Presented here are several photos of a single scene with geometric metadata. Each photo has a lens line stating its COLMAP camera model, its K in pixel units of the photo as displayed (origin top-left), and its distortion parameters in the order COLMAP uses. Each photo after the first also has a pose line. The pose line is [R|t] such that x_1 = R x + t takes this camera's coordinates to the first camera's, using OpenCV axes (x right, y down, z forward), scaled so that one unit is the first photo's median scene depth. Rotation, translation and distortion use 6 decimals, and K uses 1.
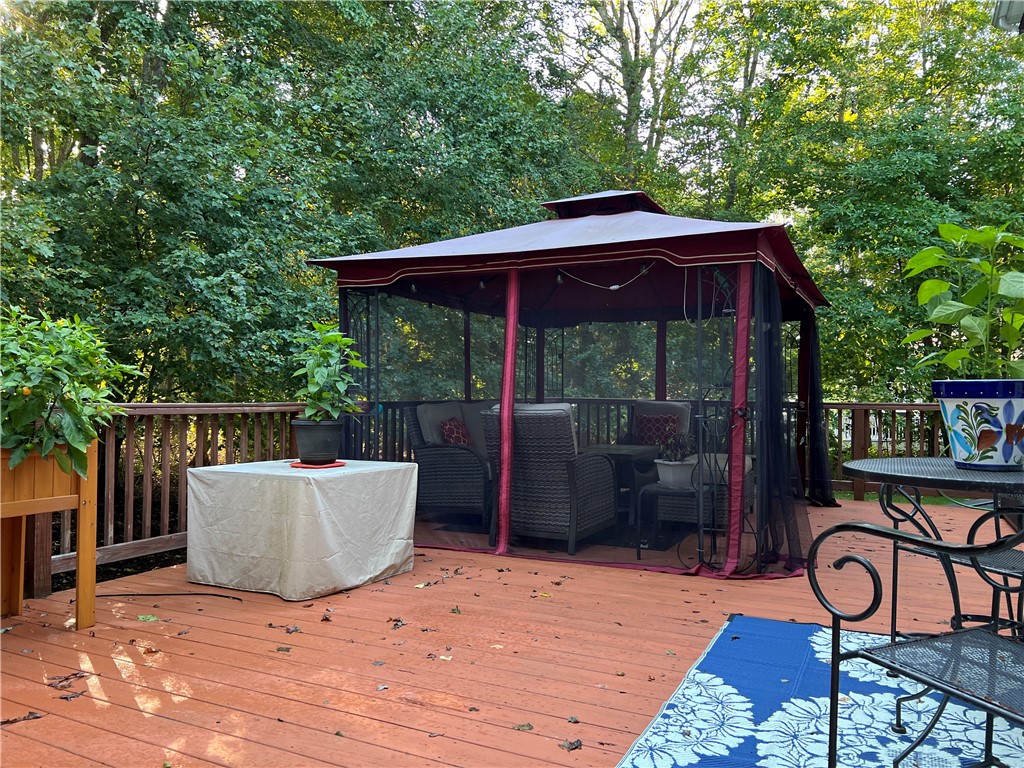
lens RADIAL K [[768.1, 0, 506.1], [0, 768.1, 388.5], [0, 0, 1]] dist [-0.006232, -0.002356]
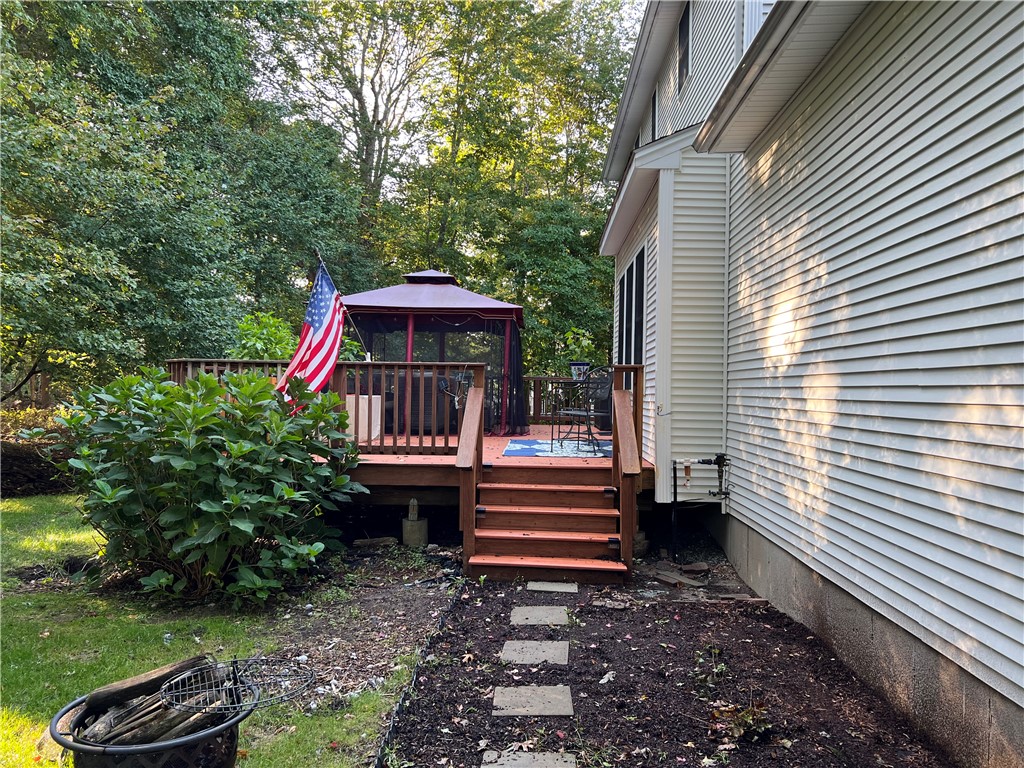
lens RADIAL K [[768.1, 0, 513.7], [0, 768.1, 384.1], [0, 0, 1]] dist [-0.006232, -0.002356]
pose [[0.906290, 0.008008, 0.422581, -0.226505], [-0.011771, 0.999911, 0.006296, 0.012875], [-0.422493, -0.010680, 0.906303, -0.405904]]
